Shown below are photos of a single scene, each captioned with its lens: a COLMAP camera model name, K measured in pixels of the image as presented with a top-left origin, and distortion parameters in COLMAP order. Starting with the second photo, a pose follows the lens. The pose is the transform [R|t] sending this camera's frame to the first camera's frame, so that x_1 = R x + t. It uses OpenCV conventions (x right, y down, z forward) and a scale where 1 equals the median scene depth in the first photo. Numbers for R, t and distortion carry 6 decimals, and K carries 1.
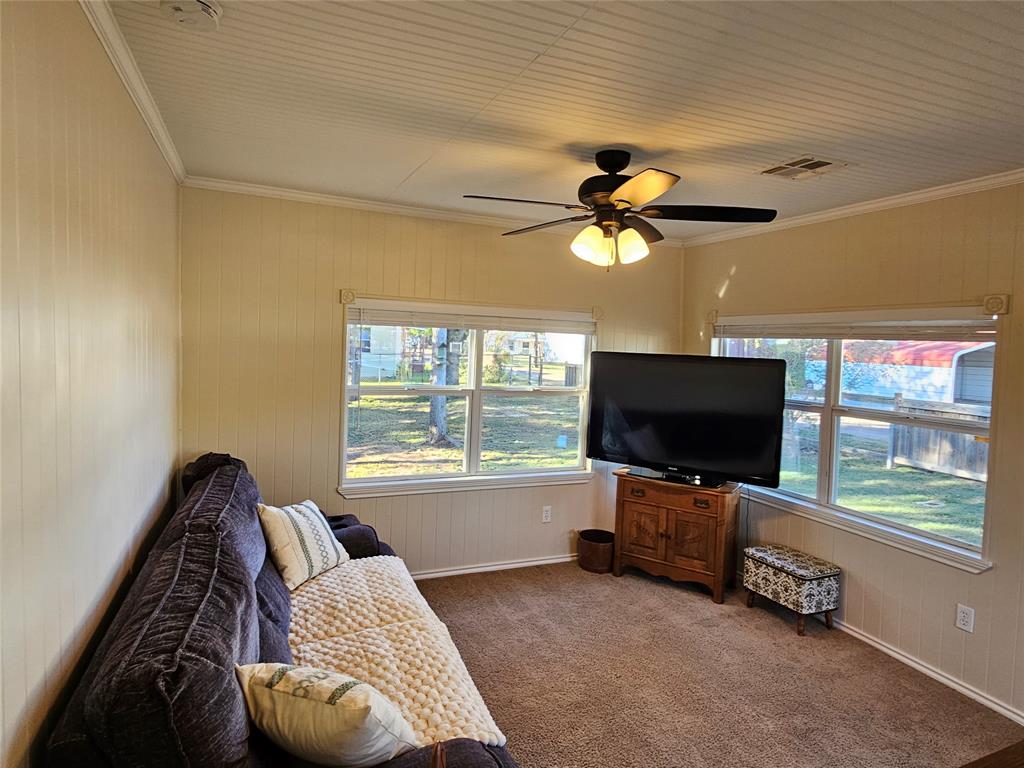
lens RADIAL K [[606.5, 0, 512.2], [0, 606.5, 367.6], [0, 0, 1]] dist [0.001117, 0.000055]
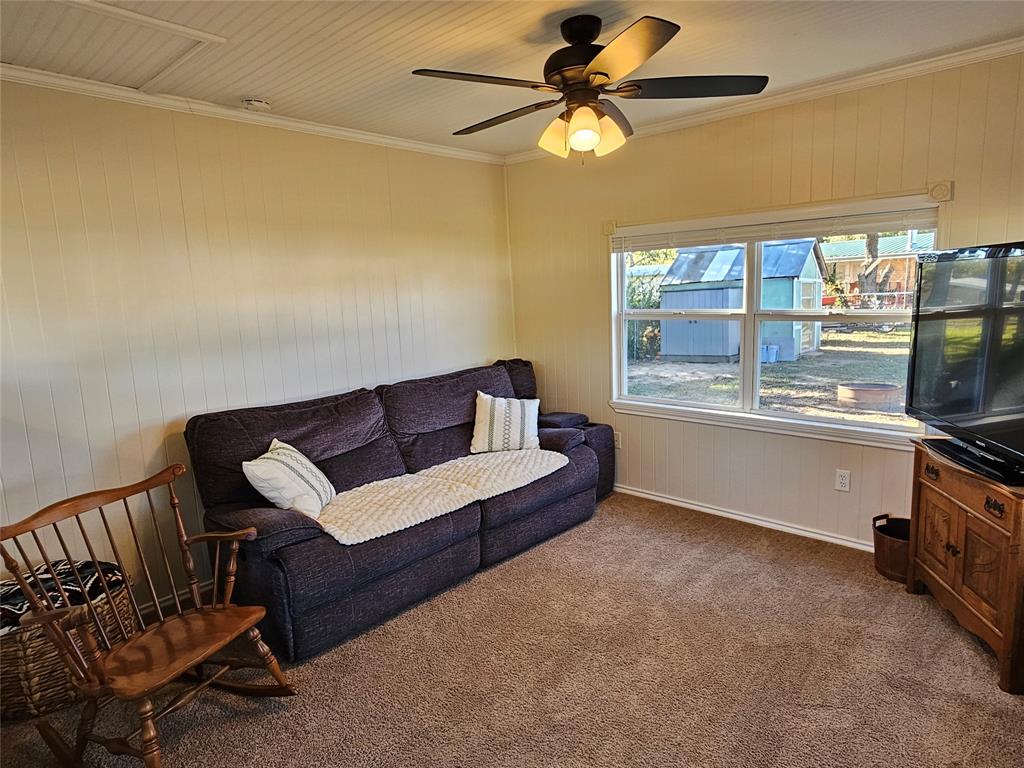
lens RADIAL K [[599.6, 0, 512.0], [0, 599.6, 384.0], [0, 0, 1]] dist [-0.001038, 0.000000]
pose [[0.401642, 0.087554, -0.911602, 0.672436], [0.004645, 0.995212, 0.097631, 0.057500], [0.915785, -0.043447, 0.399312, 0.400027]]
